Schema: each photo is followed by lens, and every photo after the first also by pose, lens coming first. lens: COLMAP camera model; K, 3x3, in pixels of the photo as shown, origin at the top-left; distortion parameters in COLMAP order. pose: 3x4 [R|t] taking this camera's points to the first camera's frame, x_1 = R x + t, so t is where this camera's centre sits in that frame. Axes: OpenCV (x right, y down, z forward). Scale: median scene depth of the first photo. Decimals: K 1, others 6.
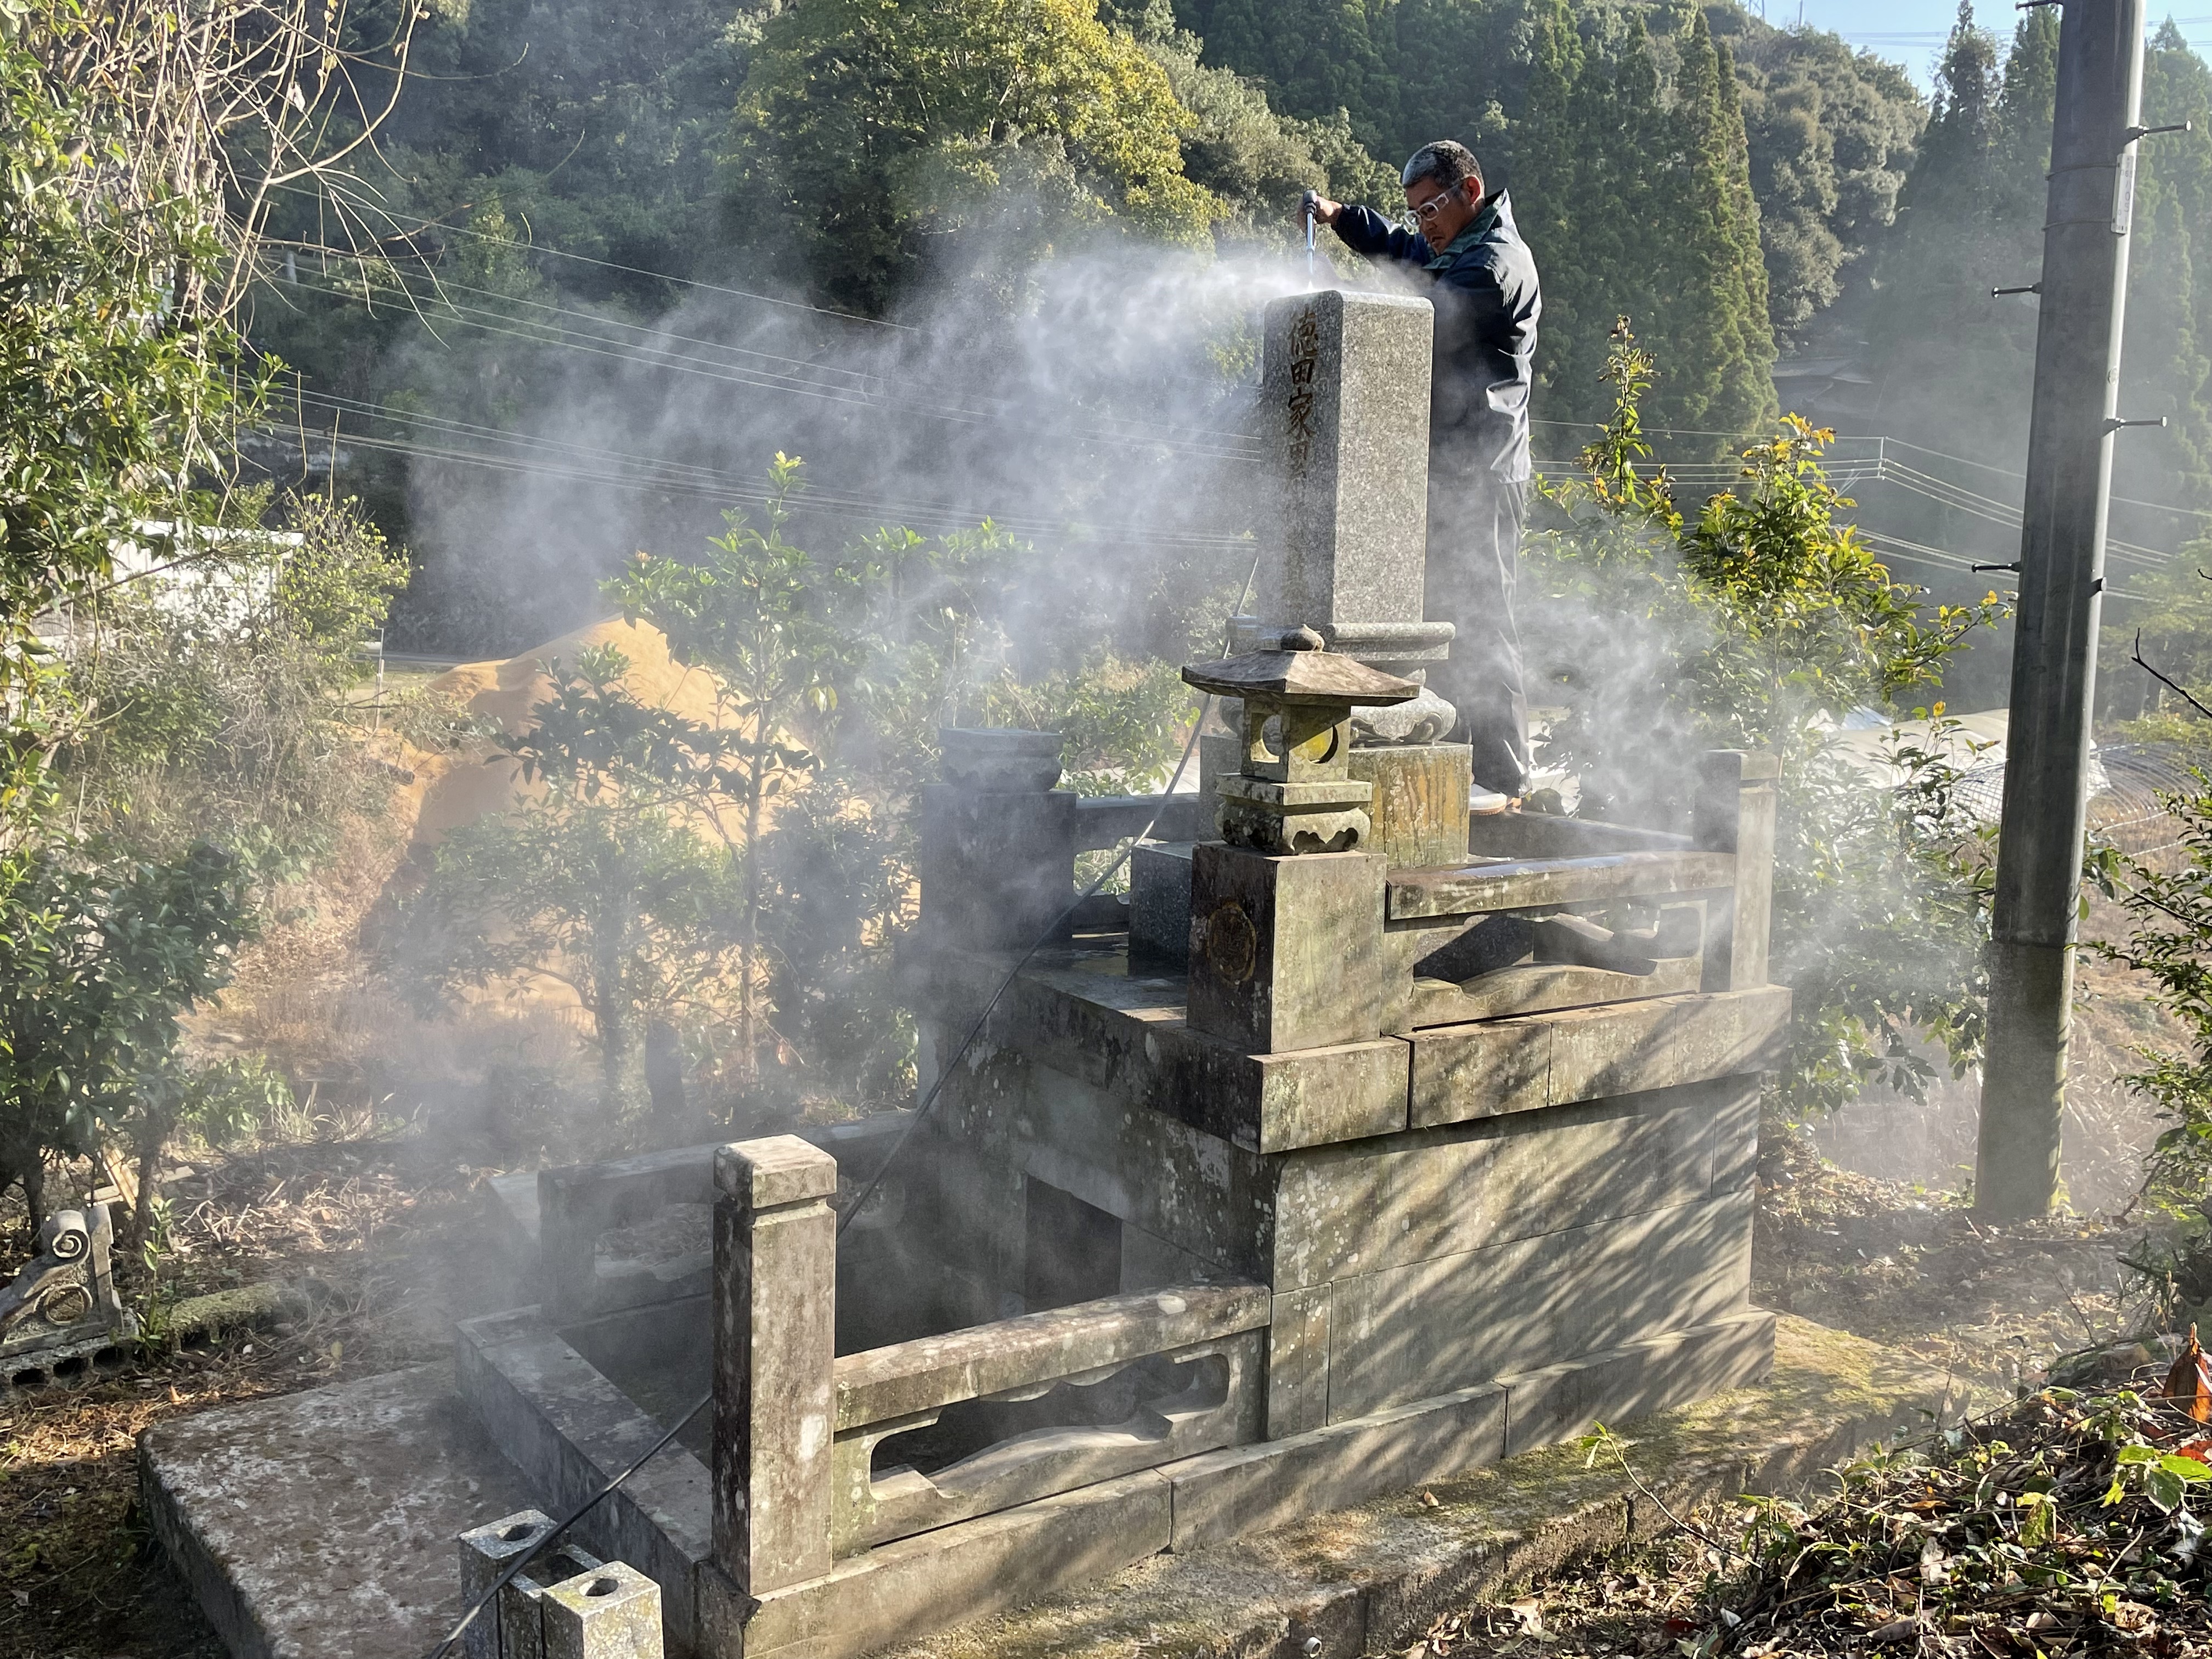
lens RADIAL K [[2082.3, 0, 1106.0], [0, 2082.3, 829.5], [0, 0, 1]] dist [0.118387, -0.149913]
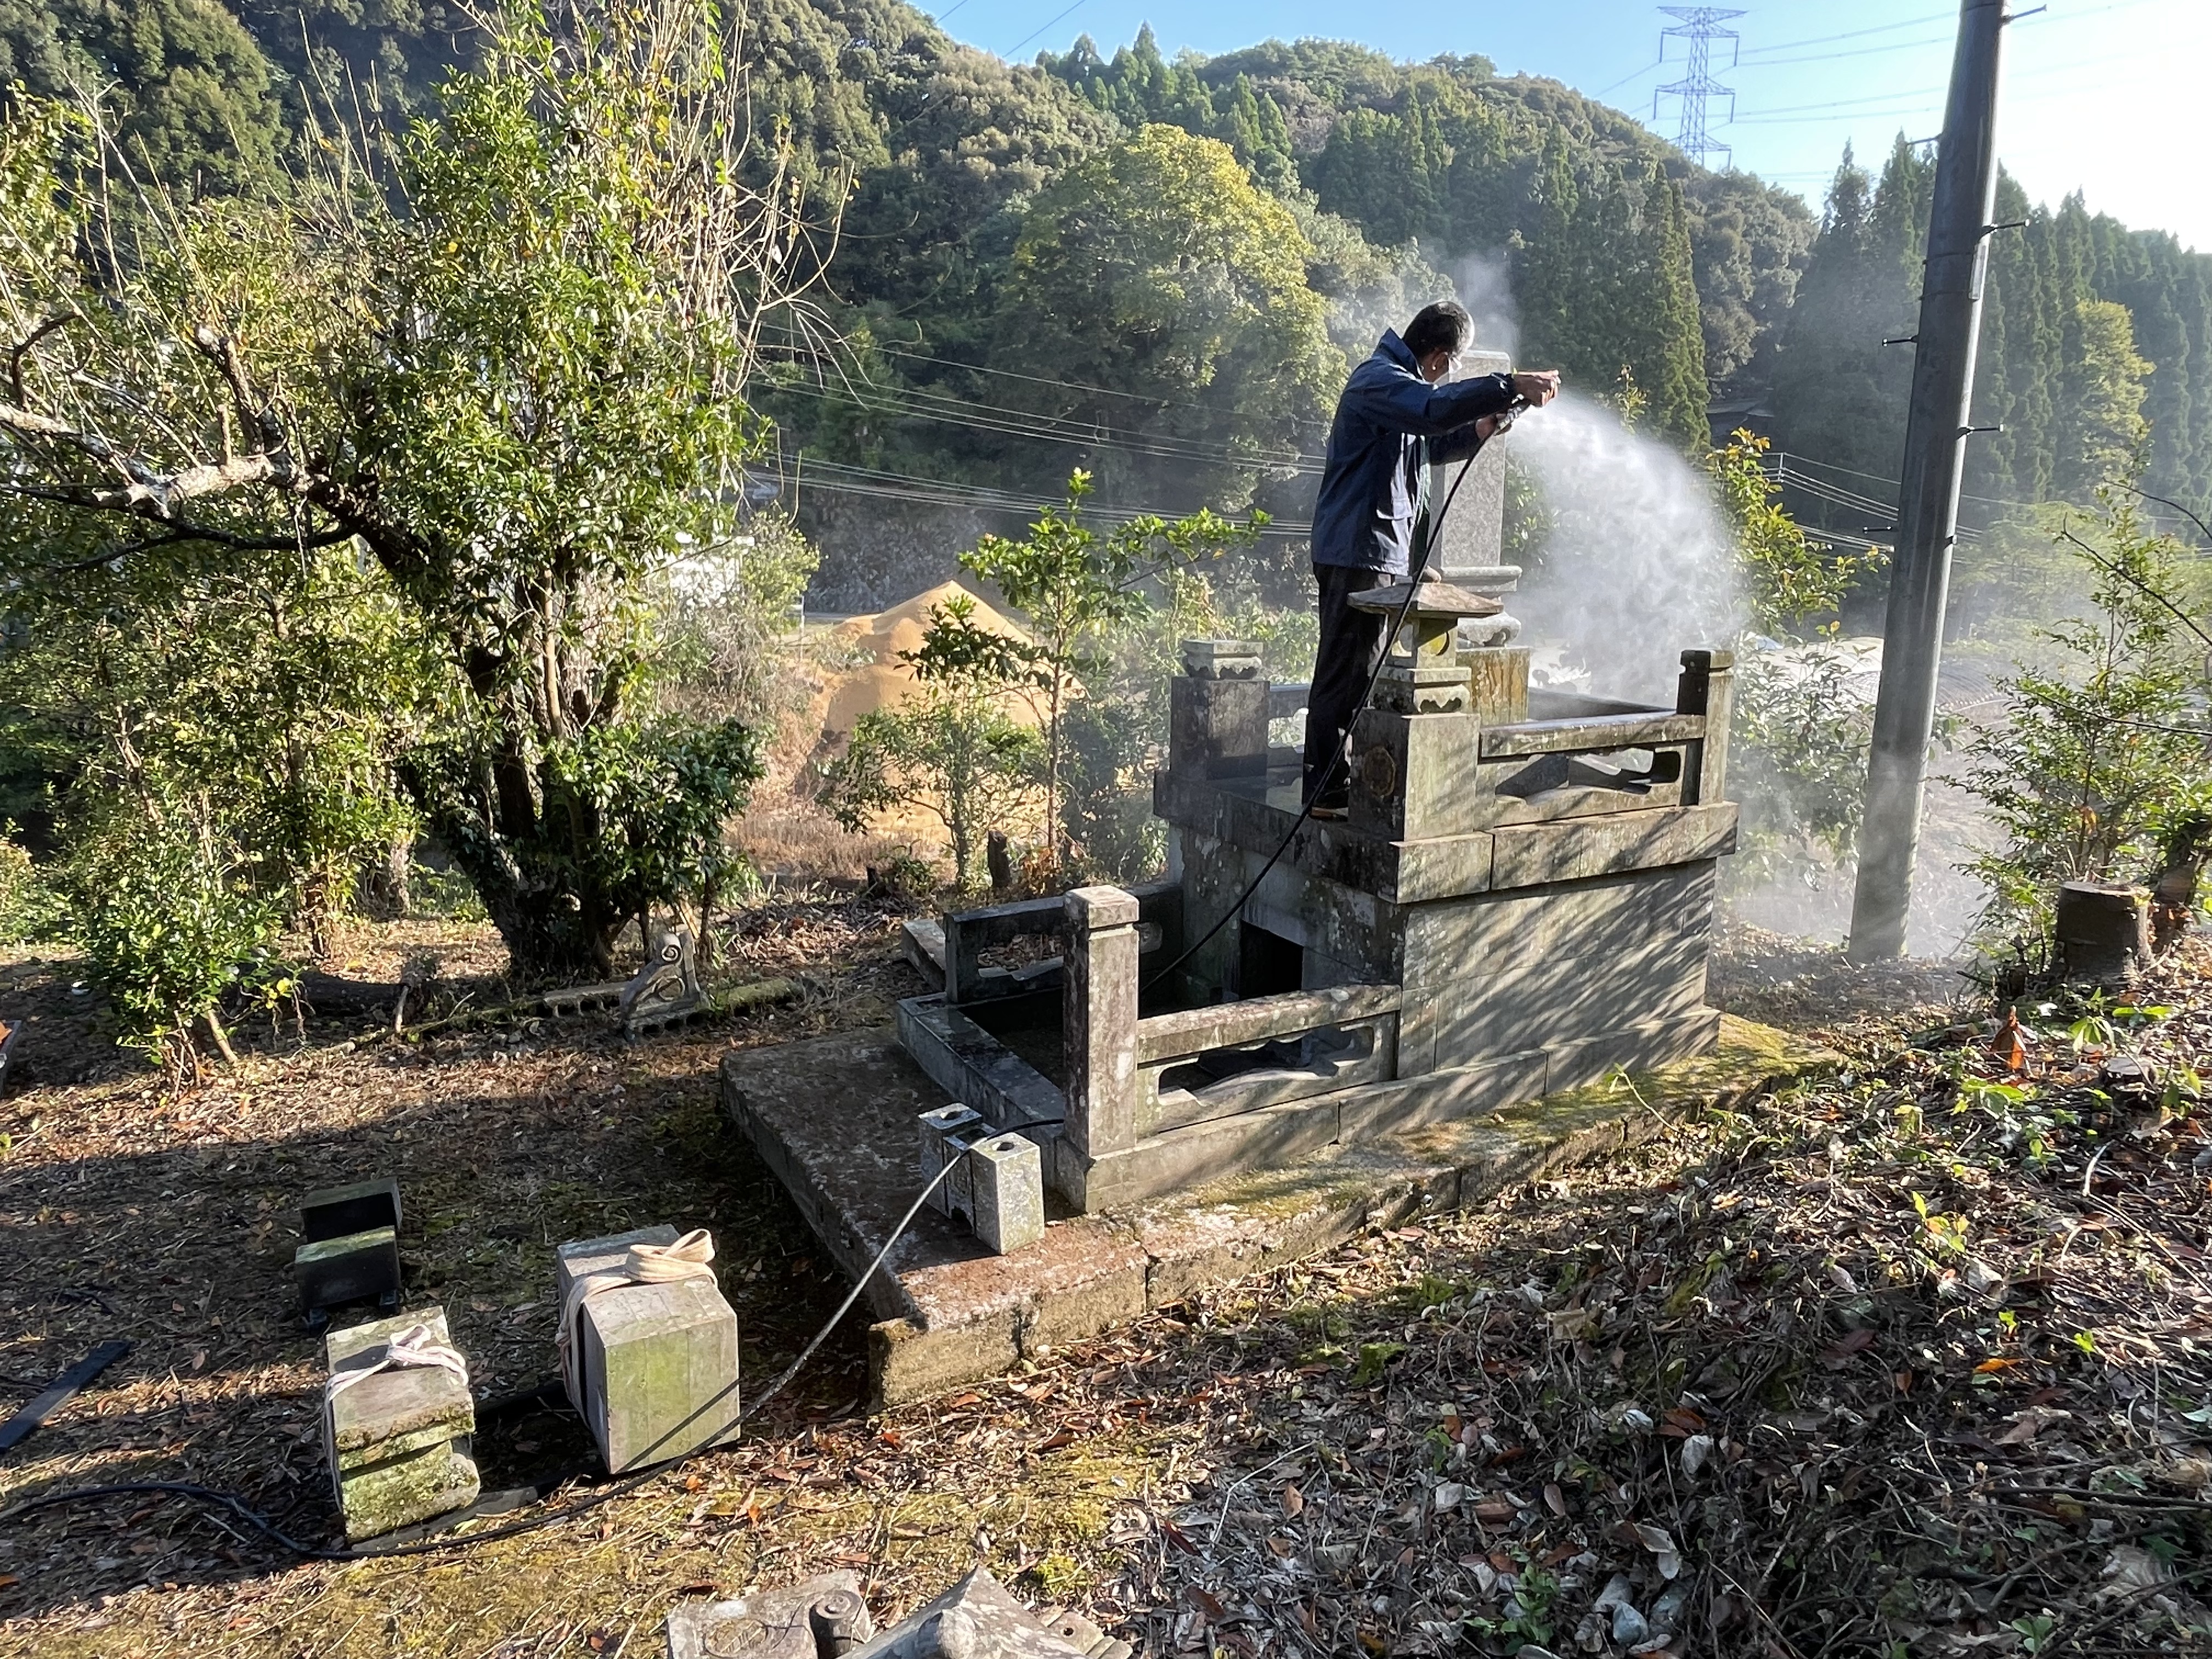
lens RADIAL K [[1346.1, 0, 1106.0], [0, 1346.1, 829.5], [0, 0, 1]] dist [0.000067, -0.001830]
pose [[0.994401, 0.004043, -0.105594, -0.032813], [0.004244, 0.996933, 0.078142, 0.016074], [0.105586, -0.078152, 0.991334, -0.025865]]
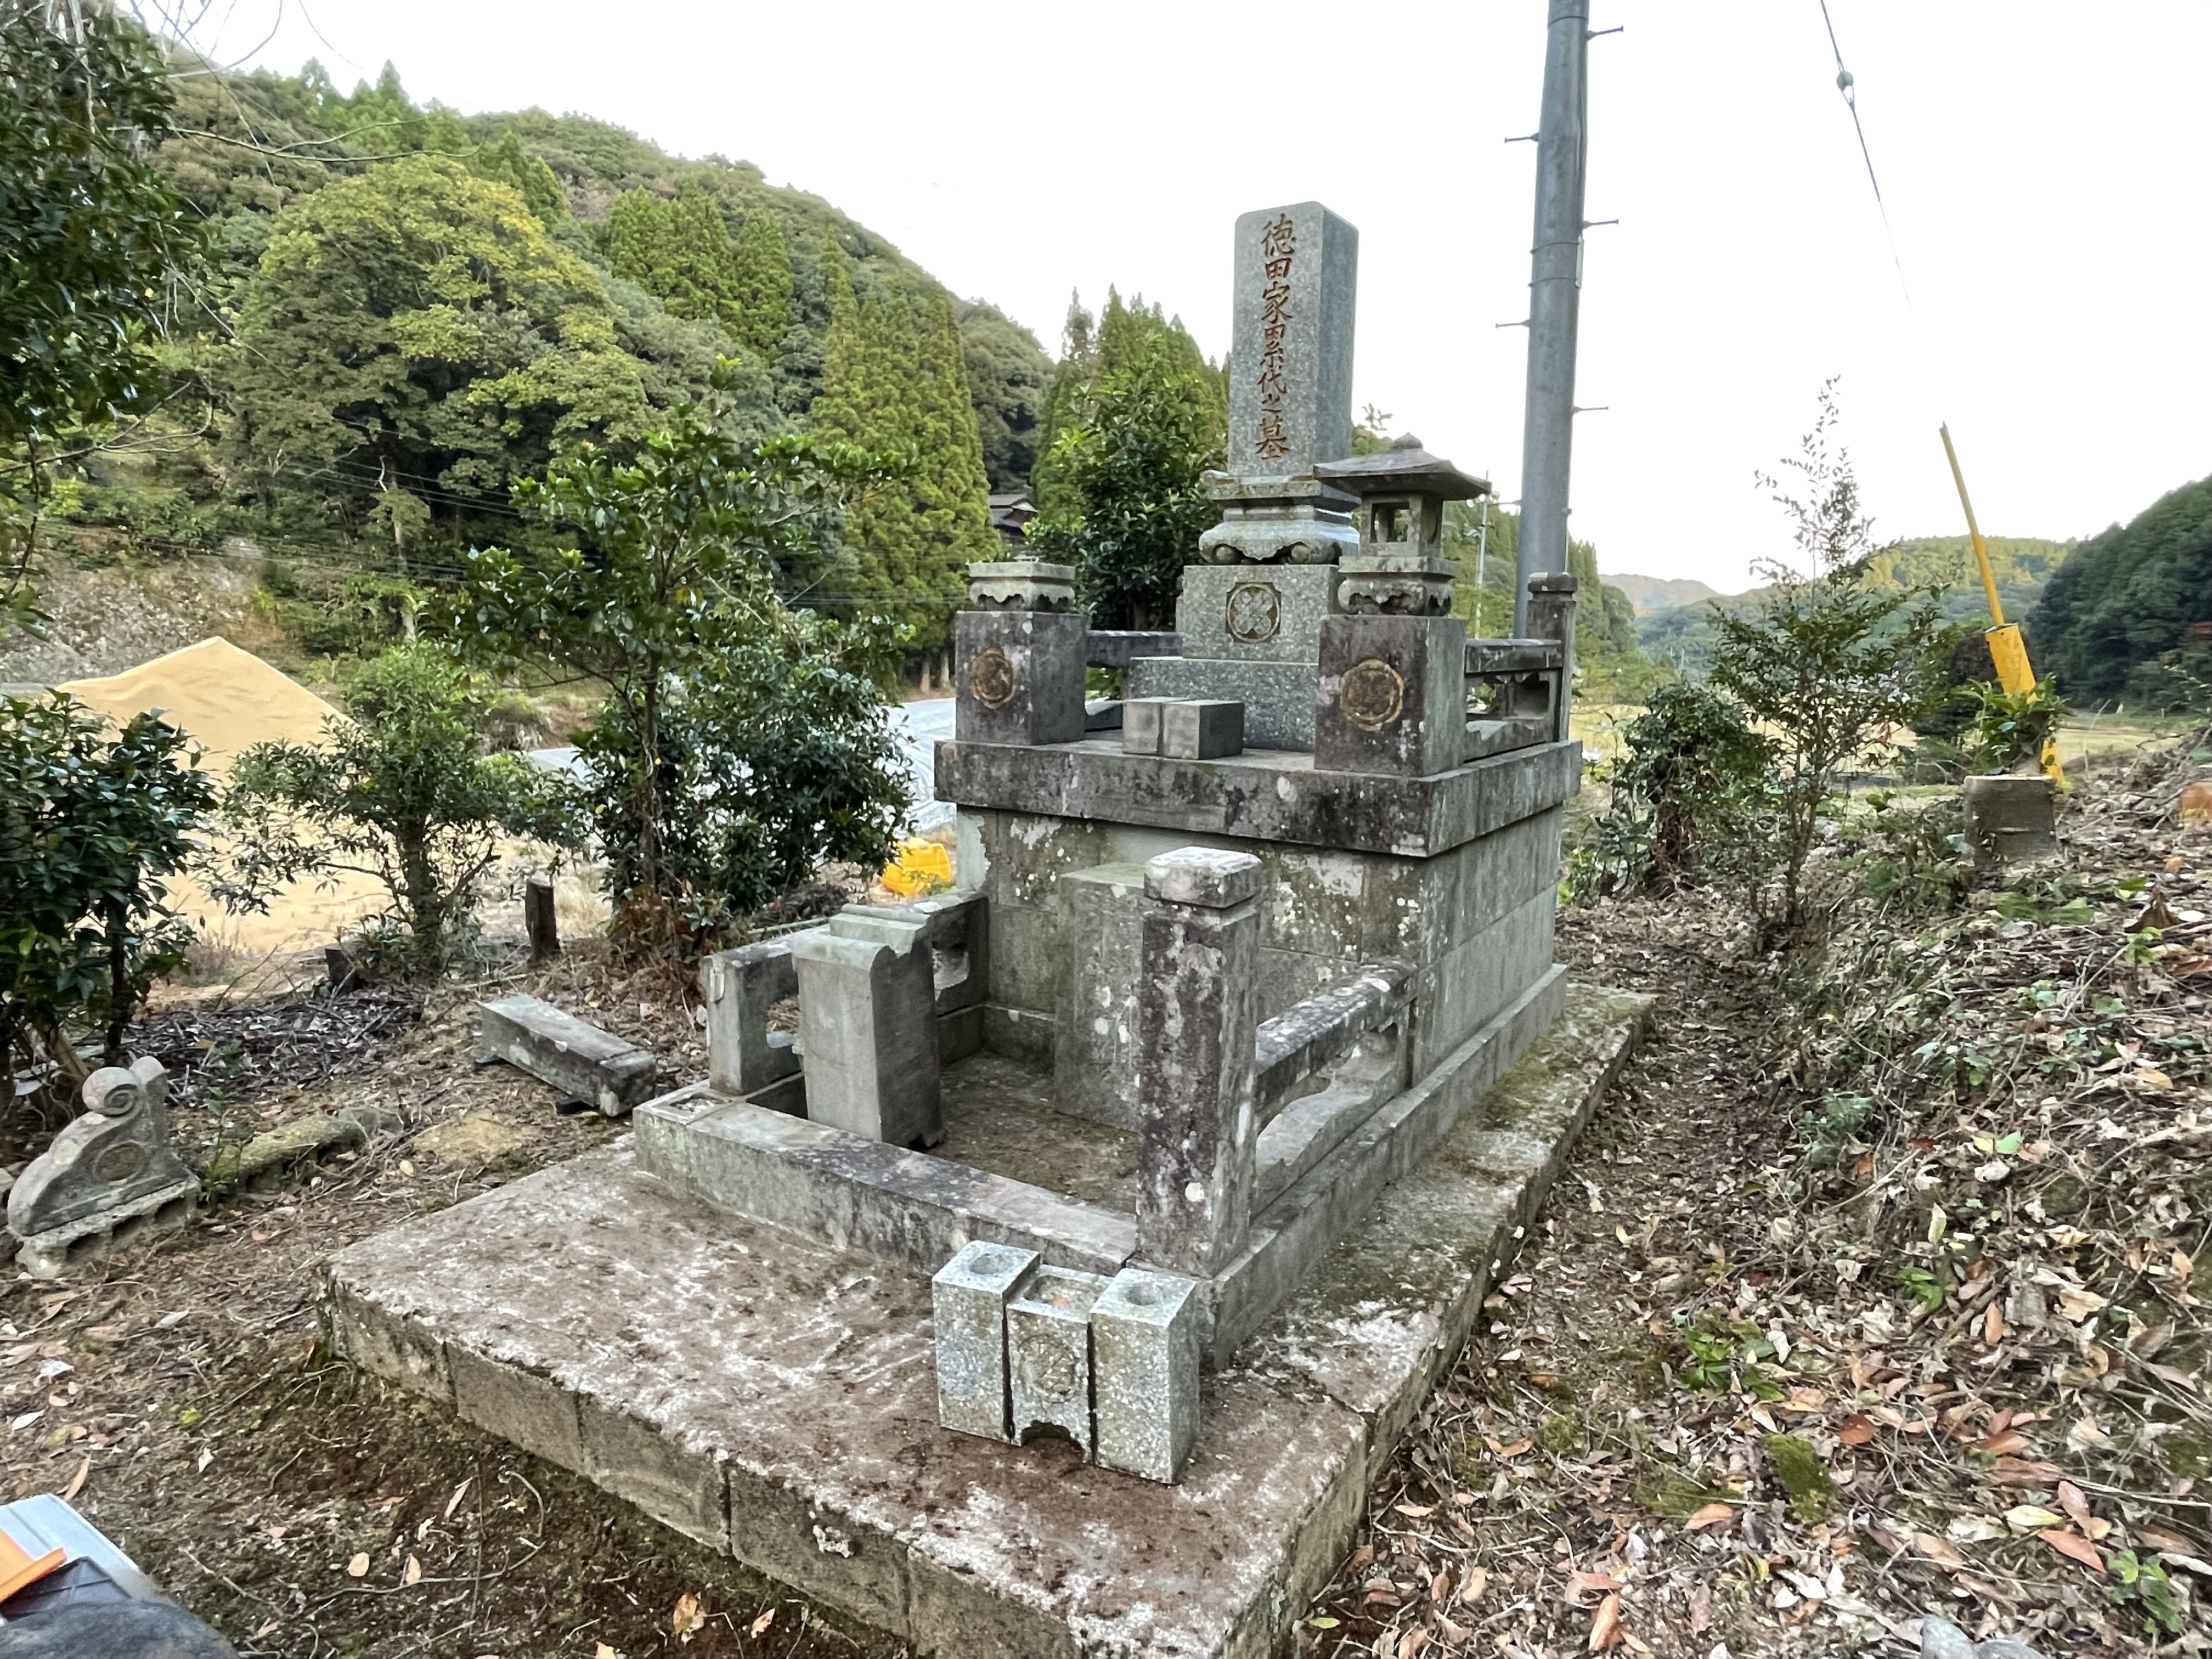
lens RADIAL K [[1283.0, 0, 1106.0], [0, 1283.0, 829.5], [0, 0, 1]] dist [-0.001248, -0.003465]
pose [[0.914774, -0.069862, 0.397880, -0.341273], [0.056769, 0.997390, 0.044608, 0.081495], [-0.399958, -0.018220, 0.916352, 0.330143]]
